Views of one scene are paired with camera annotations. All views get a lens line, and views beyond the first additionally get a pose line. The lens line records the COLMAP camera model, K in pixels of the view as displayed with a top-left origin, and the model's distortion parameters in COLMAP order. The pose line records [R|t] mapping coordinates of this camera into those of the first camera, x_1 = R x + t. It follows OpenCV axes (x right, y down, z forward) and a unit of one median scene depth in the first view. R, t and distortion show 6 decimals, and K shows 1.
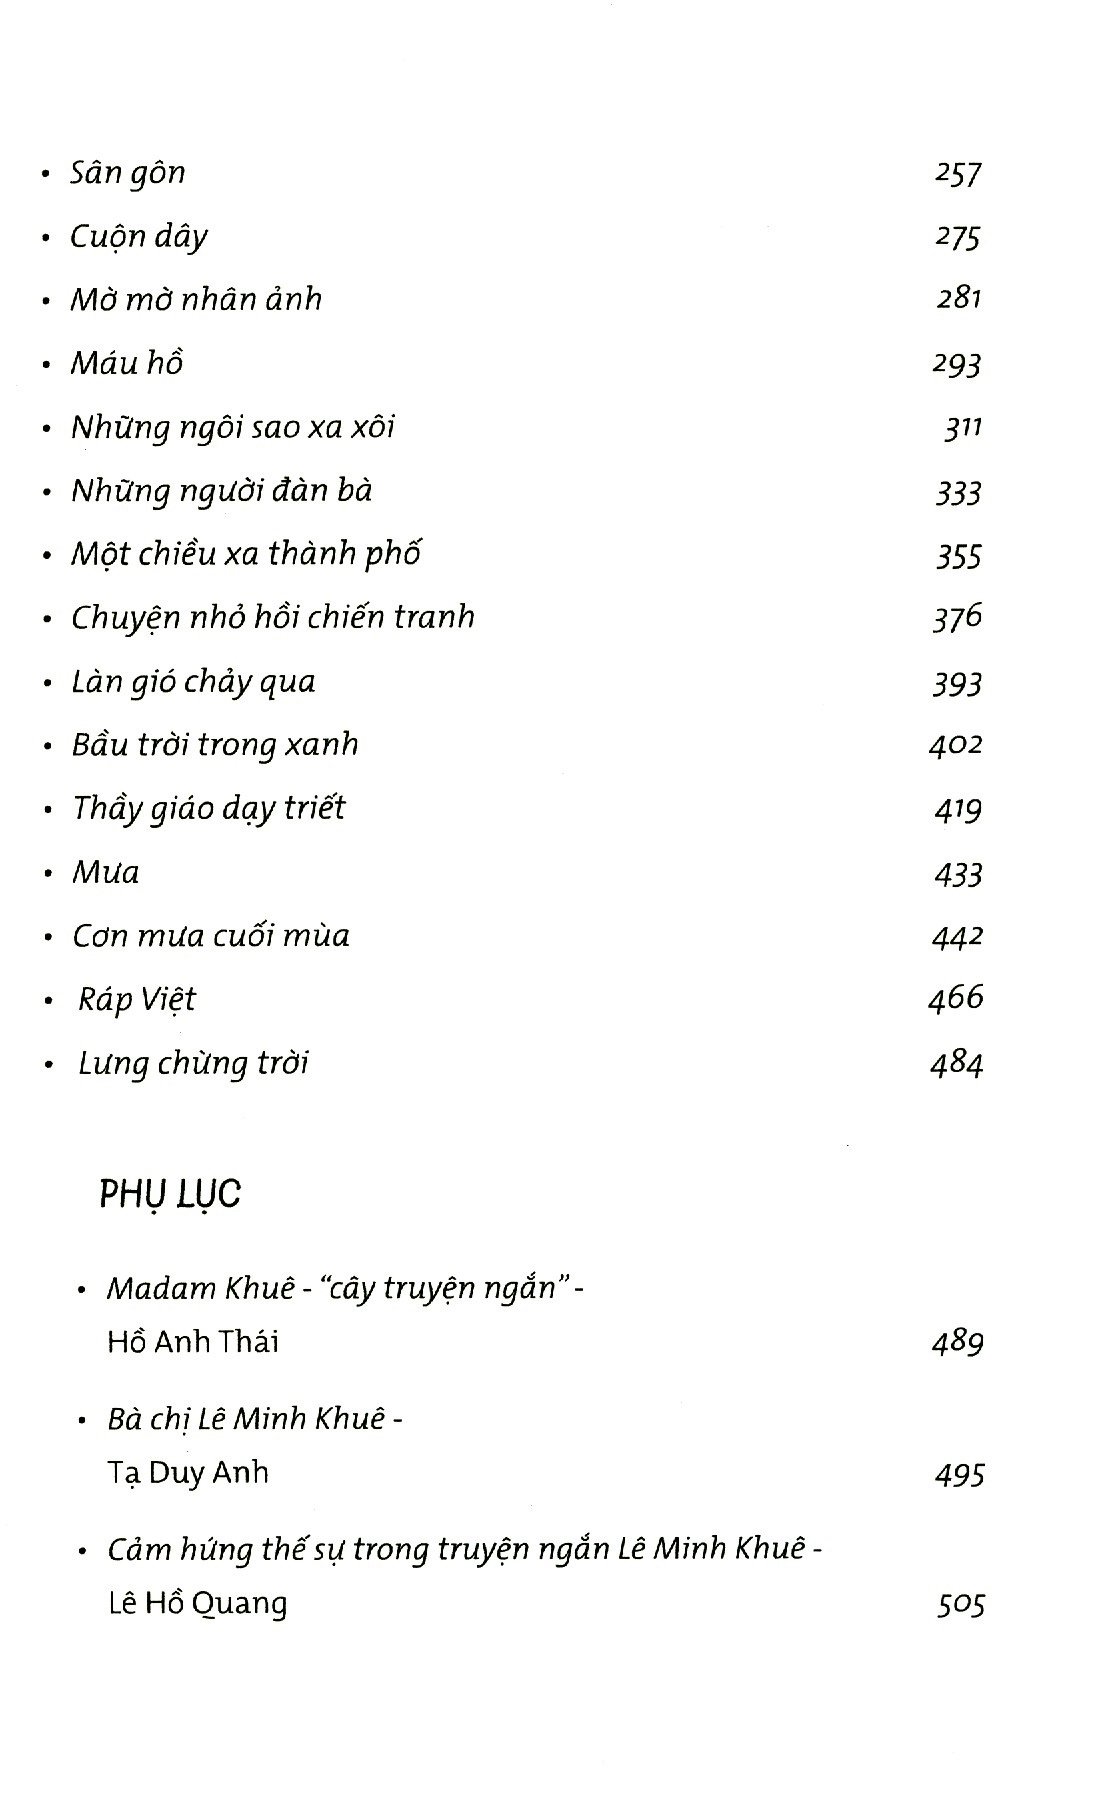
lens RADIAL K [[847.4, 0, 554.6], [0, 847.4, 905.2], [0, 0, 1]] dist [-0.019118, 0.001231]
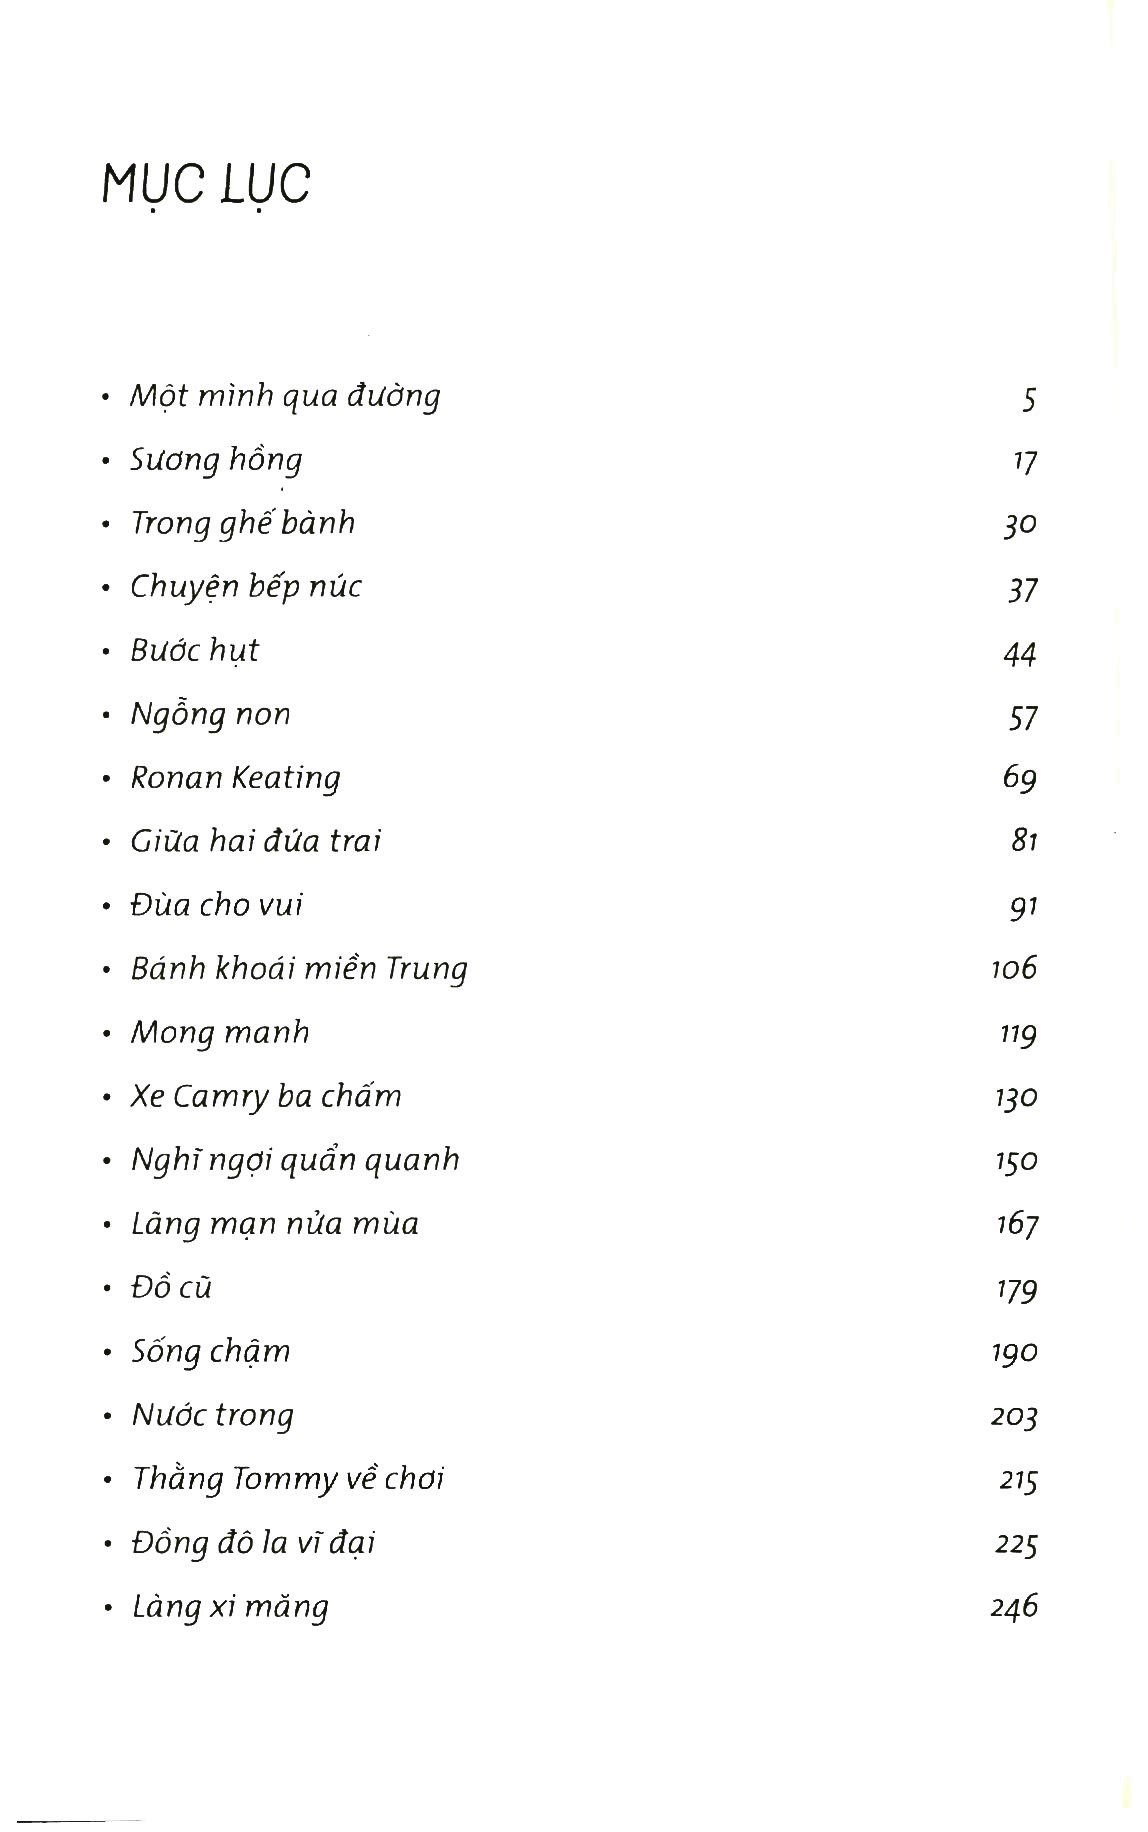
lens RADIAL K [[844.2, 0, 576.5], [0, 844.2, 915.5], [0, 0, 1]] dist [-0.002082, -0.000679]
pose [[0.999505, 0.003475, -0.031268, -0.003687], [-0.004040, 0.999829, -0.018024, -0.619945], [0.031200, 0.018141, 0.999349, -0.011260]]
